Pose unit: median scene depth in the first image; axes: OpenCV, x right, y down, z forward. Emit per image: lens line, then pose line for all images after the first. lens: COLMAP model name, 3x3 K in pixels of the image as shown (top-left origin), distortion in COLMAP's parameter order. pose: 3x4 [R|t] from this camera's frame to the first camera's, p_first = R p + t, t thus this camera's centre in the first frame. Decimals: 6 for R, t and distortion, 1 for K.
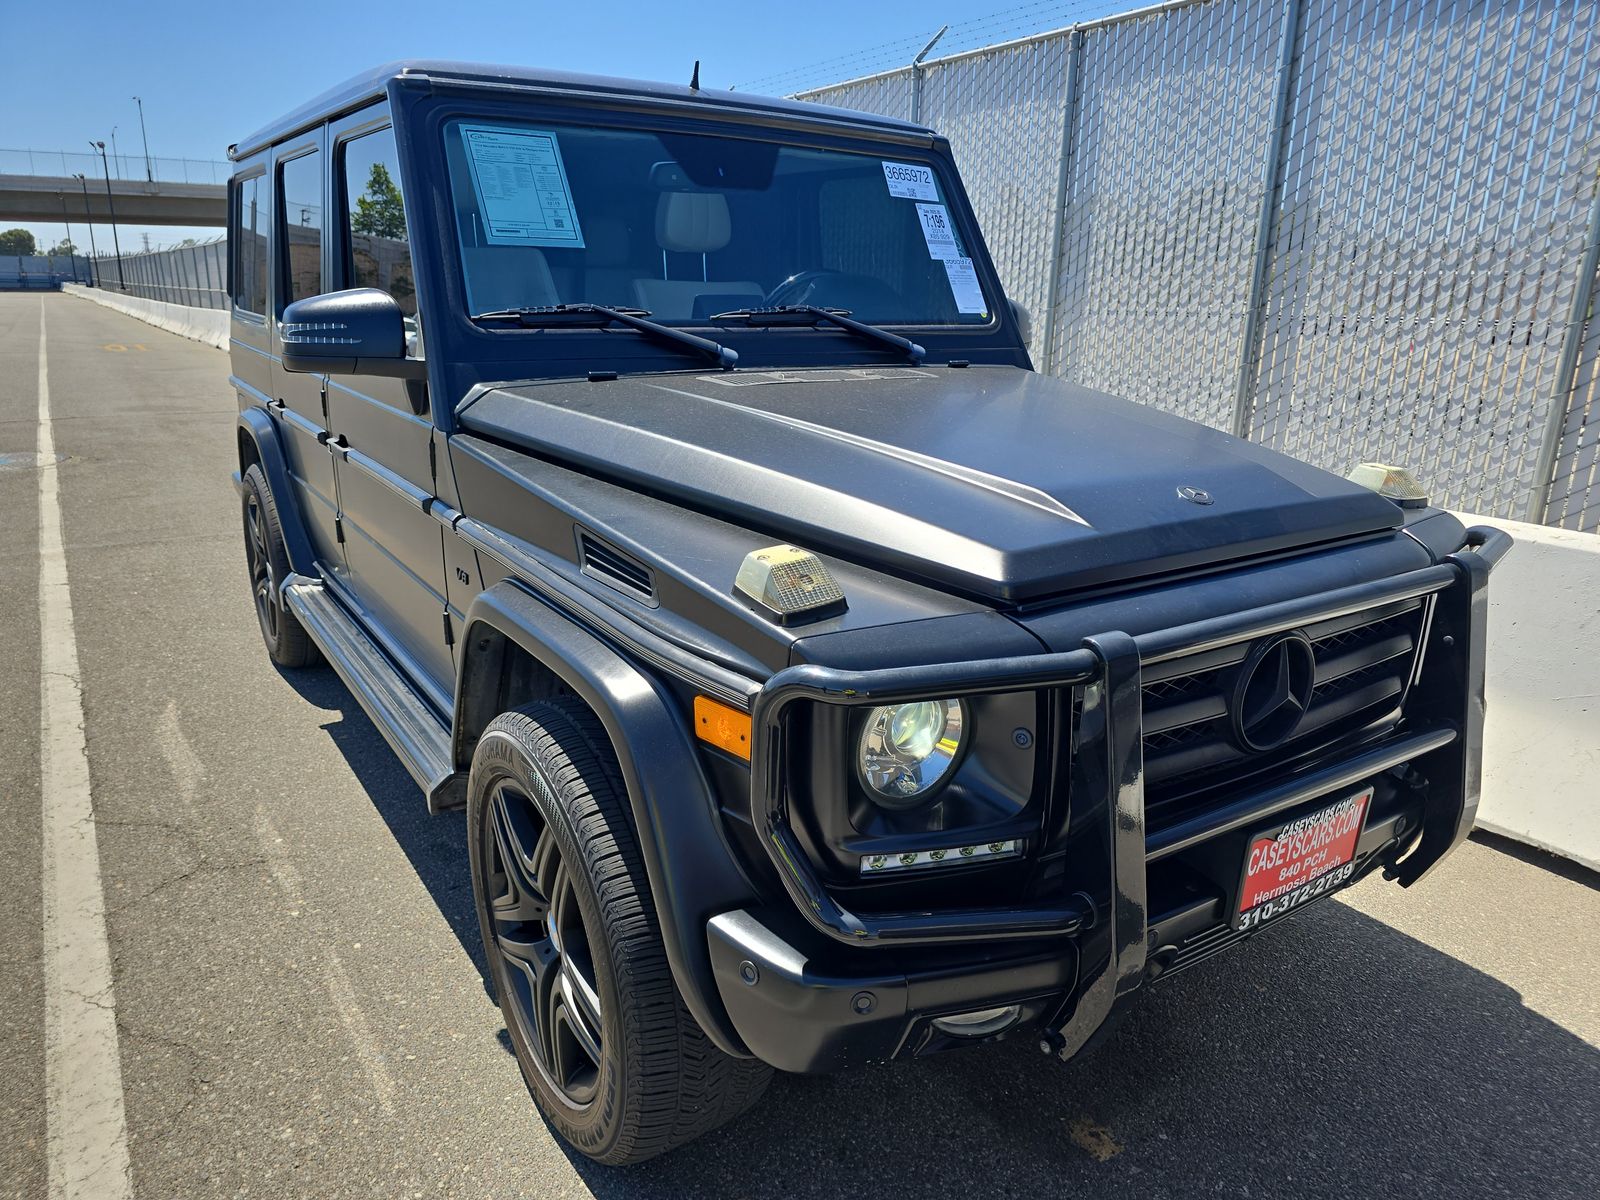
lens RADIAL K [[1101.9, 0, 778.8], [0, 1101.9, 633.8], [0, 0, 1]] dist [0.020300, -0.018563]
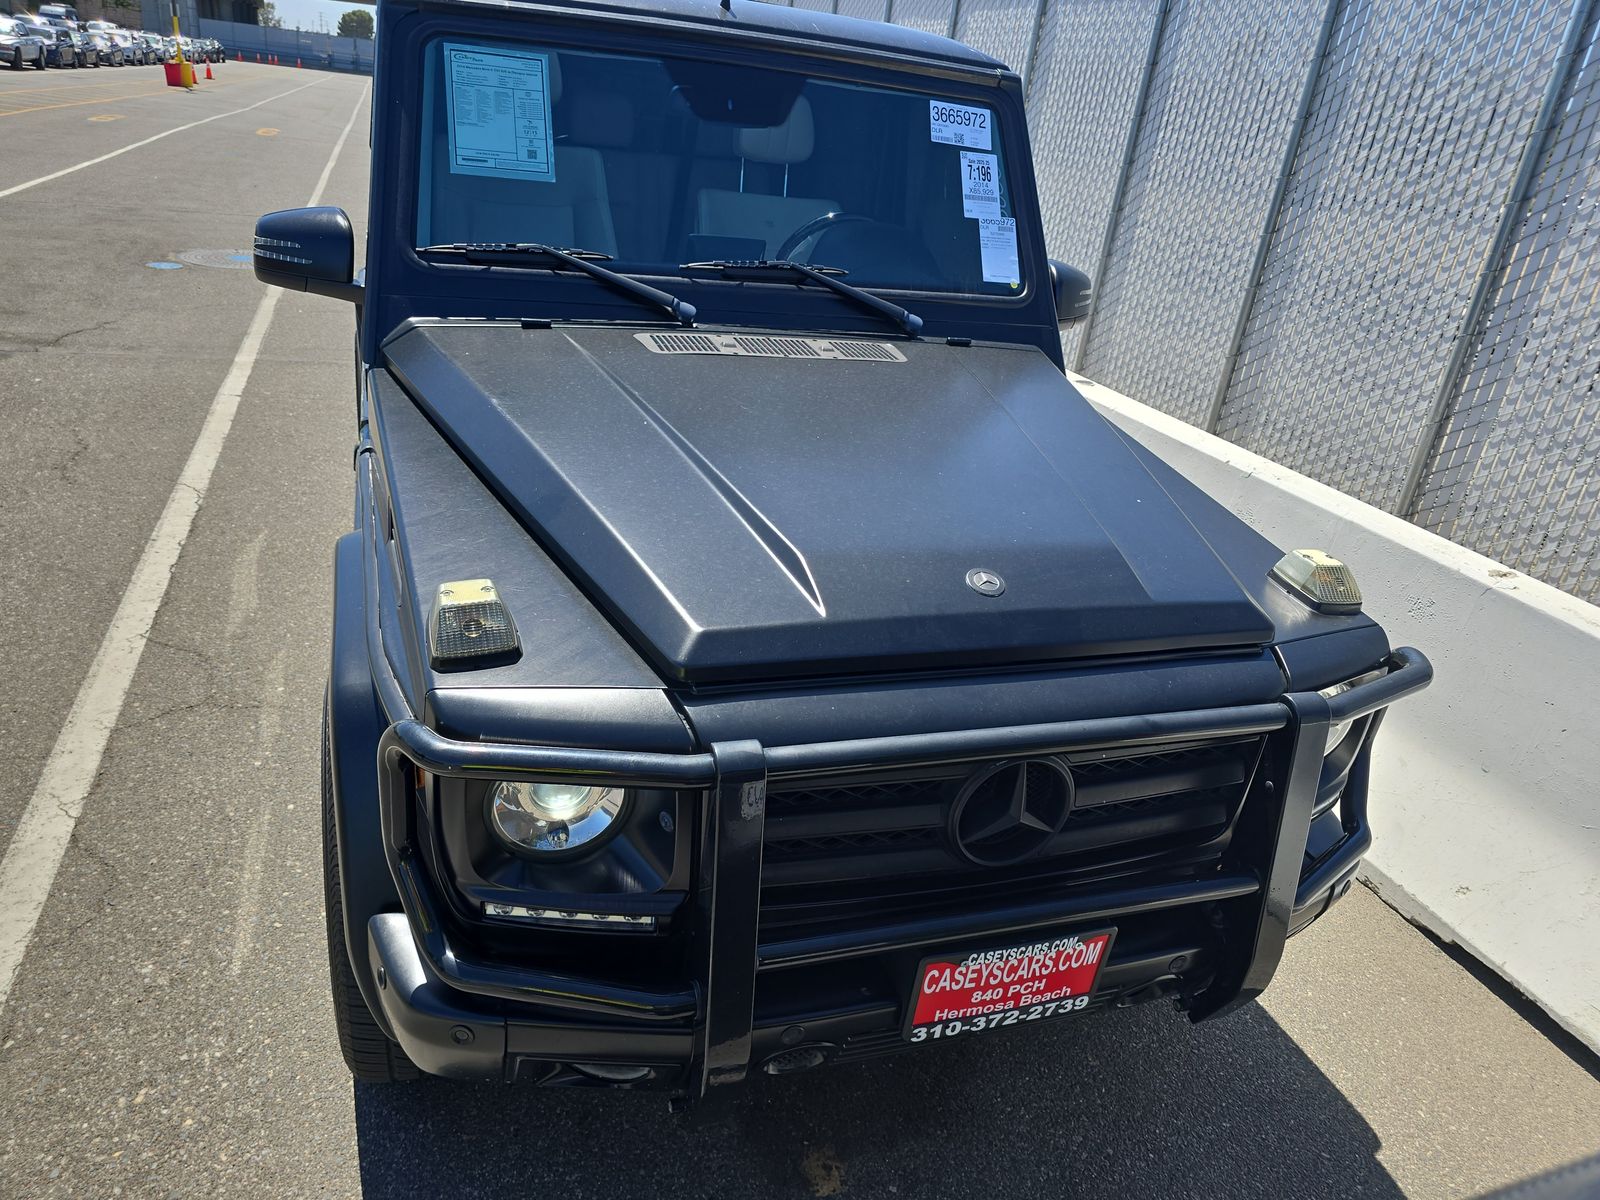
lens RADIAL K [[1101.9, 0, 779.1], [0, 1101.9, 625.4], [0, 0, 1]] dist [0.020300, -0.018563]
pose [[0.962386, 0.188111, -0.196028, 0.267533], [-0.162115, 0.976607, 0.141270, -0.128960], [0.218017, -0.104177, 0.970369, 0.047044]]
